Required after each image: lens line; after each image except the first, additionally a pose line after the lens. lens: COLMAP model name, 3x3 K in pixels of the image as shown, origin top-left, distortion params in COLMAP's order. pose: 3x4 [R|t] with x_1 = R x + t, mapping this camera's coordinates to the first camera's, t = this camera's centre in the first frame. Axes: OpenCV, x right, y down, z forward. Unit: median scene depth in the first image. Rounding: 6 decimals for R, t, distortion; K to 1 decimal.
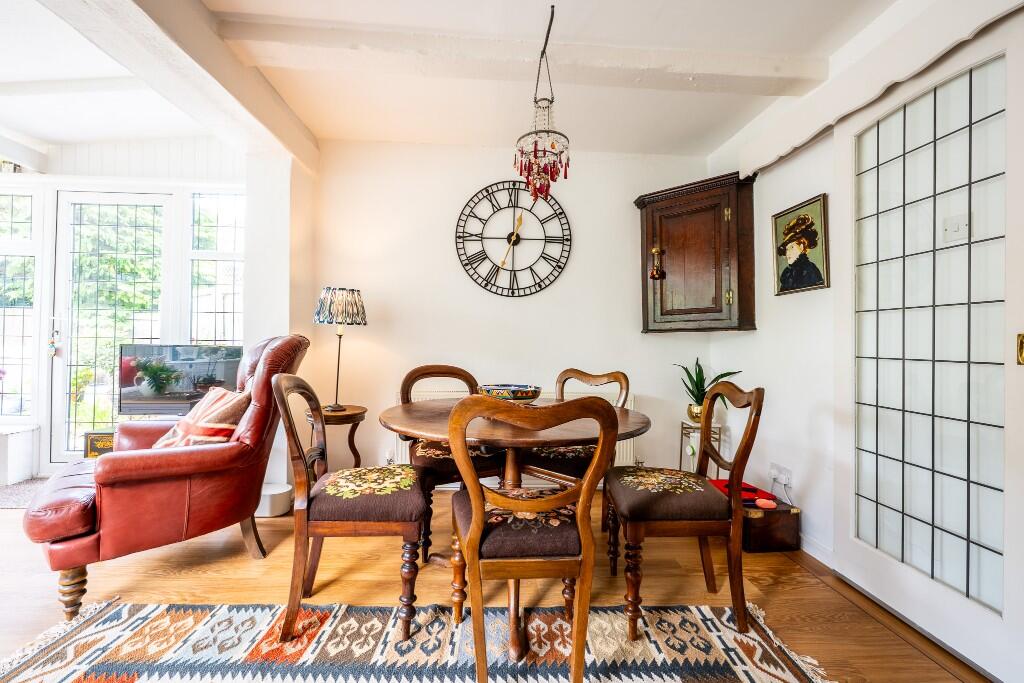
lens RADIAL K [[410.6, 0, 512.0], [0, 410.6, 341.5], [0, 0, 1]] dist [-0.000364, -0.000102]
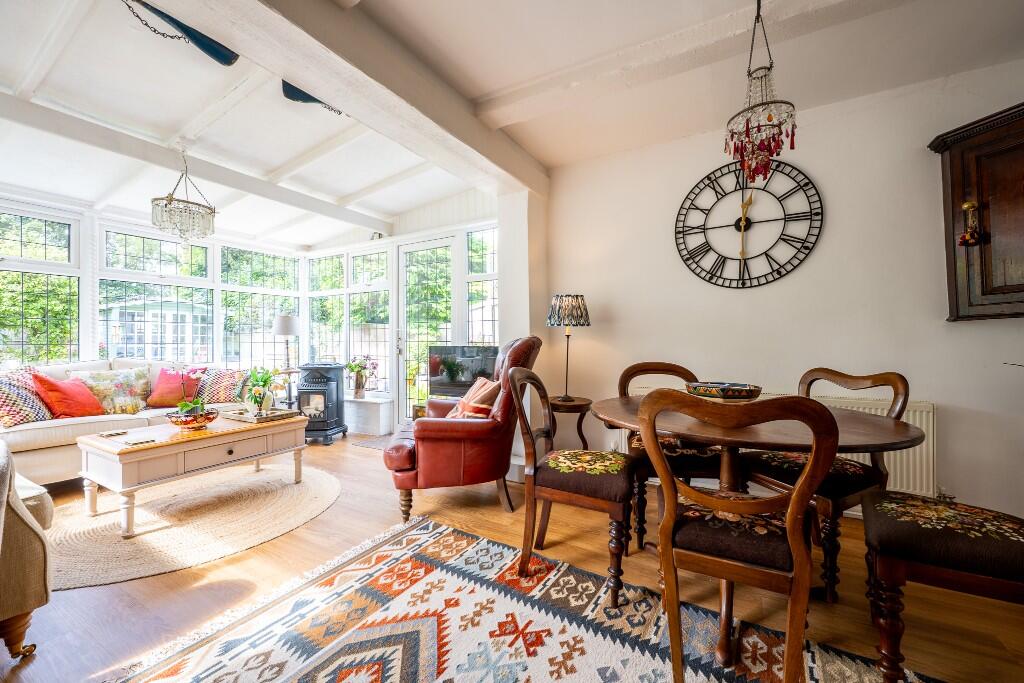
lens RADIAL K [[403.7, 0, 512.0], [0, 403.7, 341.5], [0, 0, 1]] dist [-0.000535, -0.000077]
pose [[0.838165, -0.019448, -0.545070, 0.098233], [0.021169, 0.999771, -0.003120, 0.002297], [0.545006, -0.008924, 0.838384, -0.051060]]
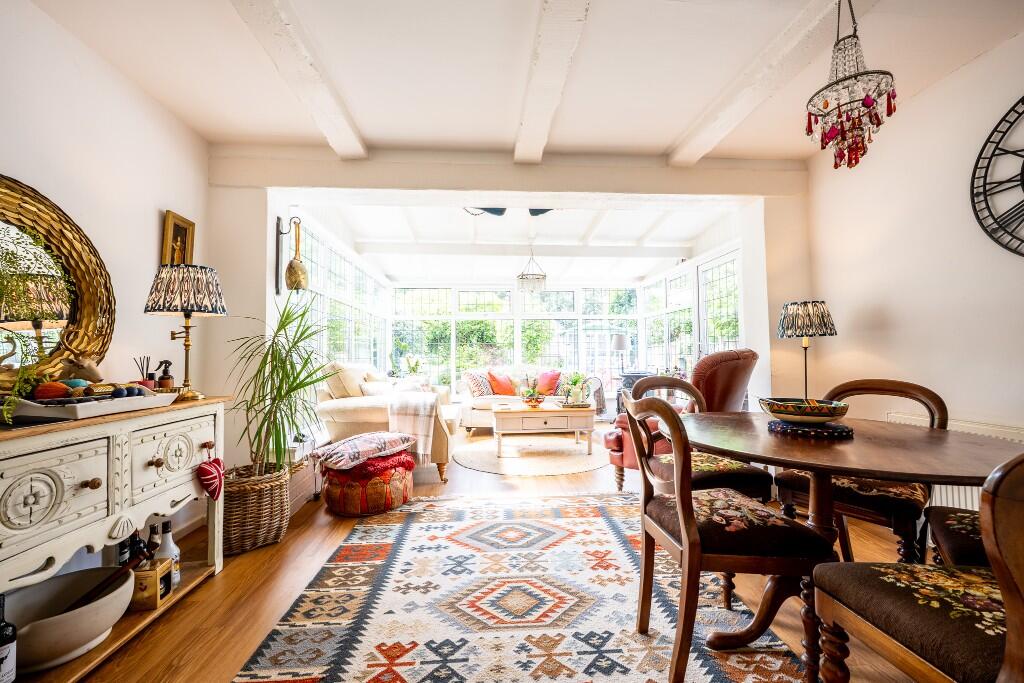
lens RADIAL K [[403.7, 0, 512.0], [0, 403.7, 341.5], [0, 0, 1]] dist [-0.000535, -0.000077]
pose [[0.028625, -0.052968, -0.998186, 0.851191], [0.016351, 0.998486, -0.052516, 0.017506], [0.999456, -0.014818, 0.029448, 0.355654]]
